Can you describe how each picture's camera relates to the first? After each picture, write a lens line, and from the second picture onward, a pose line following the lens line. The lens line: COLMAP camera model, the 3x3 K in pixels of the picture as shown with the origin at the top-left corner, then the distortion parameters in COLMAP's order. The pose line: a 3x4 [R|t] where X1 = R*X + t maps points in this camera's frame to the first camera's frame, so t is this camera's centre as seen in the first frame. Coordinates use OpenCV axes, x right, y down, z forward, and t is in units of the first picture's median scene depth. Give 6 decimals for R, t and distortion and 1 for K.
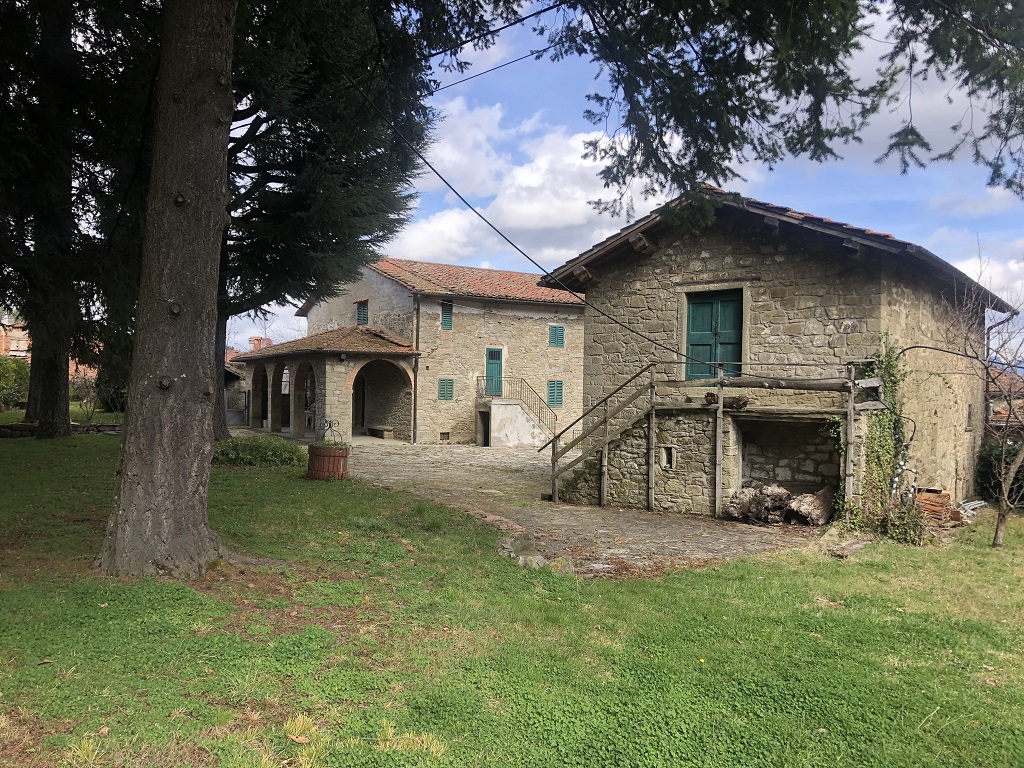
lens RADIAL K [[839.9, 0, 511.1], [0, 839.9, 381.6], [0, 0, 1]] dist [0.018045, -0.006244]
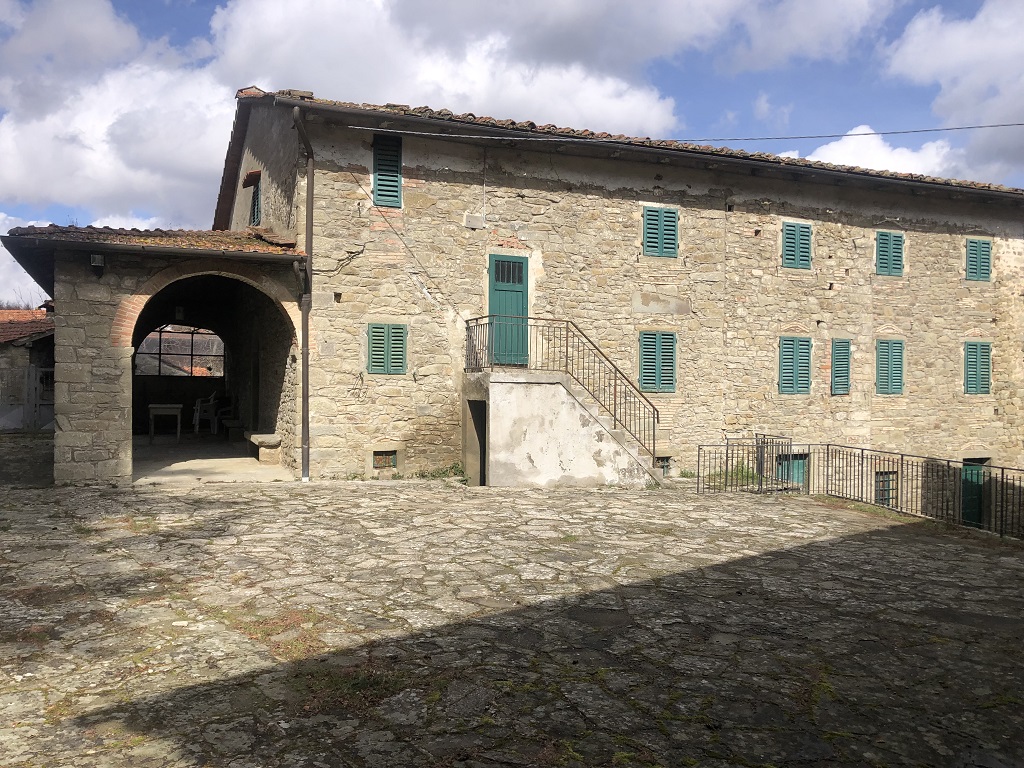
lens RADIAL K [[839.9, 0, 511.6], [0, 839.9, 392.0], [0, 0, 1]] dist [0.018045, -0.006244]
pose [[0.985261, -0.005578, -0.170964, 0.056031], [0.007274, 0.999930, 0.009298, 0.027196], [0.170900, -0.010404, 0.985233, 0.586795]]
